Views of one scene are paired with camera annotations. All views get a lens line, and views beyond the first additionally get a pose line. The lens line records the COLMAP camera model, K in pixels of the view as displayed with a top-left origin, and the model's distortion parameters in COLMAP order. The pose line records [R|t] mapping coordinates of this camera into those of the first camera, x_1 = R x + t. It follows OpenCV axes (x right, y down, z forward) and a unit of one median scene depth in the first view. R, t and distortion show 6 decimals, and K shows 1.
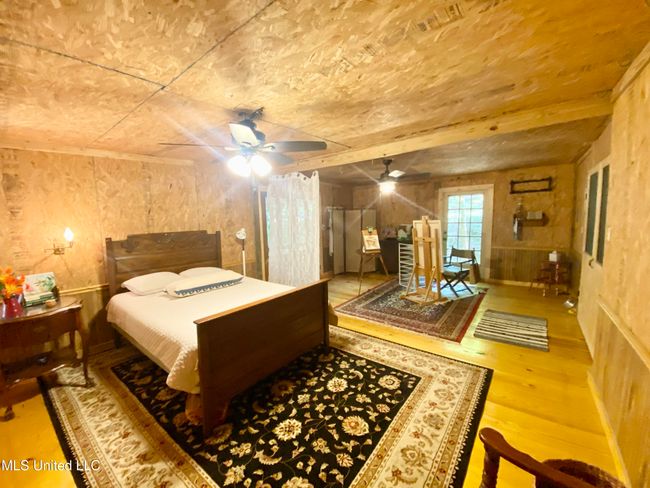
lens RADIAL K [[263.0, 0, 323.2], [0, 263.0, 244.2], [0, 0, 1]] dist [0.019989, -0.021285]
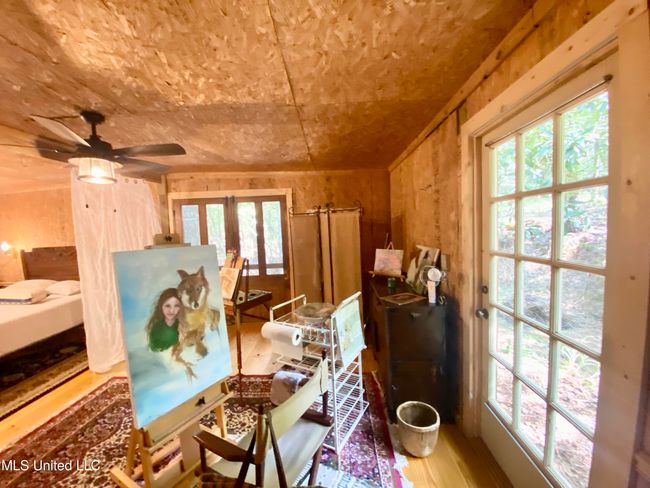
lens RADIAL K [[263.0, 0, 323.2], [0, 263.0, 244.2], [0, 0, 1]] dist [0.019989, -0.021285]
pose [[0.581758, 0.054187, -0.811555, 1.612198], [-0.057745, 0.998012, 0.025243, -0.238141], [0.811310, 0.032178, 0.583730, 1.983833]]
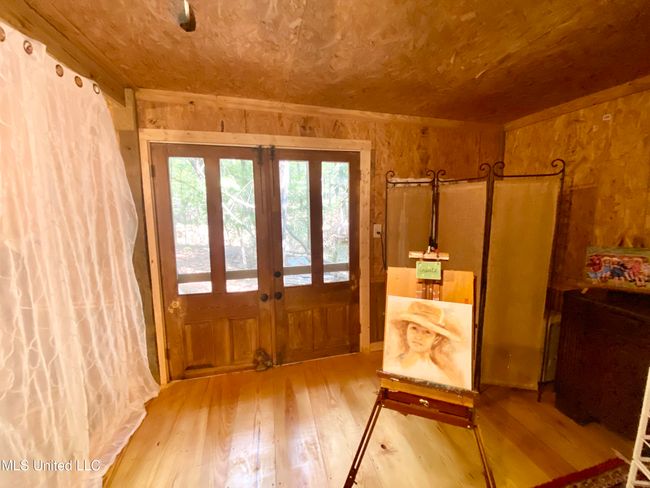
lens RADIAL K [[263.0, 0, 323.2], [0, 263.0, 244.2], [0, 0, 1]] dist [0.019989, -0.021285]
pose [[0.769026, 0.092322, -0.632515, 0.559967], [-0.069169, 0.995724, 0.061239, -0.187288], [0.635464, -0.003344, 0.772123, 1.867995]]
